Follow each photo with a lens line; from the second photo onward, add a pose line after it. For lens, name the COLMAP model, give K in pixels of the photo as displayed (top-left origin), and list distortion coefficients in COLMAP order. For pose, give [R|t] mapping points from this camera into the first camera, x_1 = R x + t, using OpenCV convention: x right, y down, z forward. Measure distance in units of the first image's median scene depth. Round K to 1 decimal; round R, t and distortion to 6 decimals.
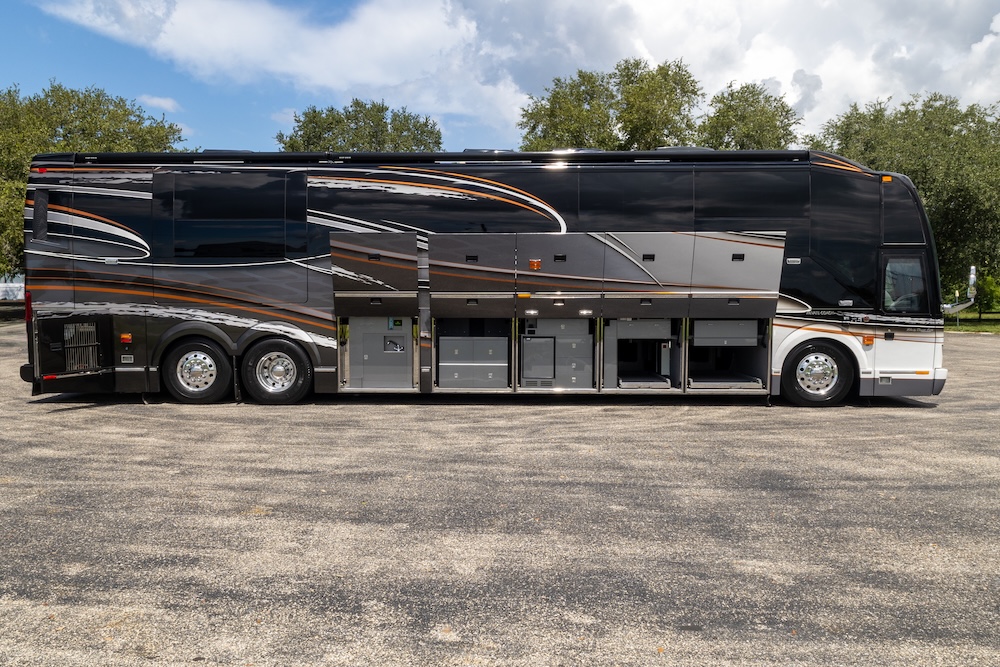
lens RADIAL K [[833.3, 0, 497.7], [0, 833.3, 351.6], [0, 0, 1]] dist [0.011818, 0.000940]
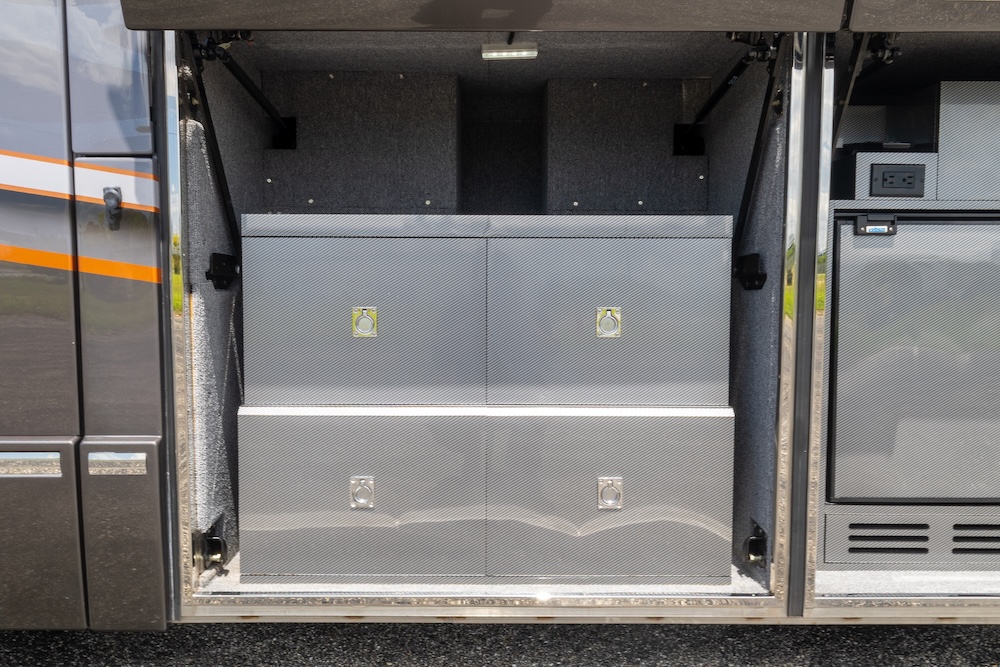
lens RADIAL K [[844.7, 0, 500.0], [0, 844.7, 333.5], [0, 0, 1]] dist [0.055540, -0.004738]
pose [[0.998405, -0.000420, 0.056456, -0.034174], [-0.000318, 0.999915, 0.013060, 0.000529], [-0.056456, -0.013057, 0.998320, 0.858502]]
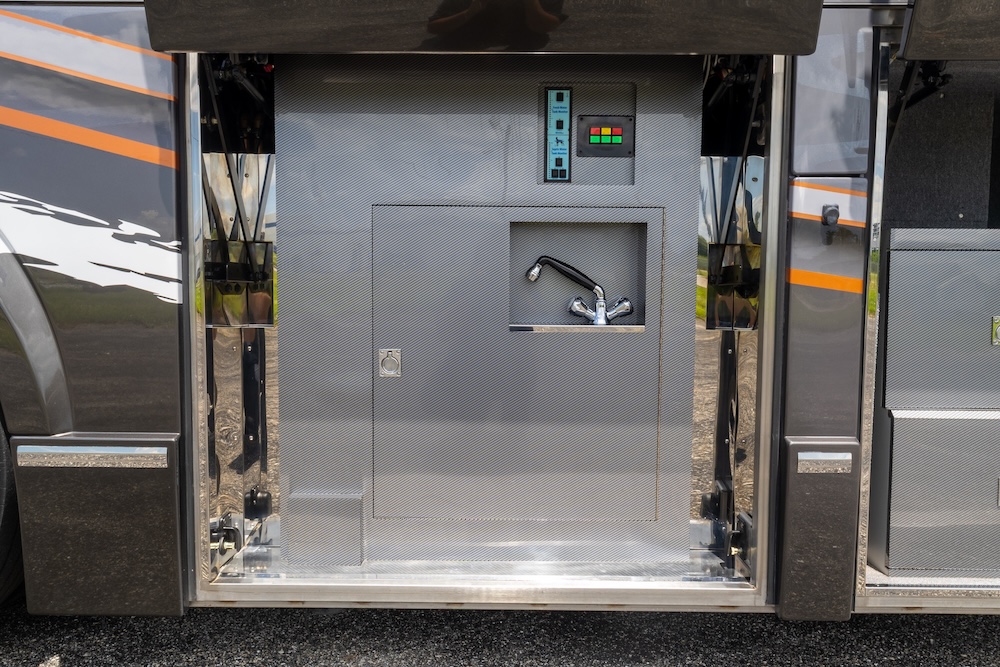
lens RADIAL K [[796.7, 0, 500.0], [0, 796.7, 333.5], [0, 0, 1]] dist [0.016305, -0.007175]
pose [[0.998415, 0.005344, 0.056021, -0.147782], [-0.005798, 0.999952, 0.007949, 0.000258], [-0.055976, -0.008261, 0.998398, 0.864915]]
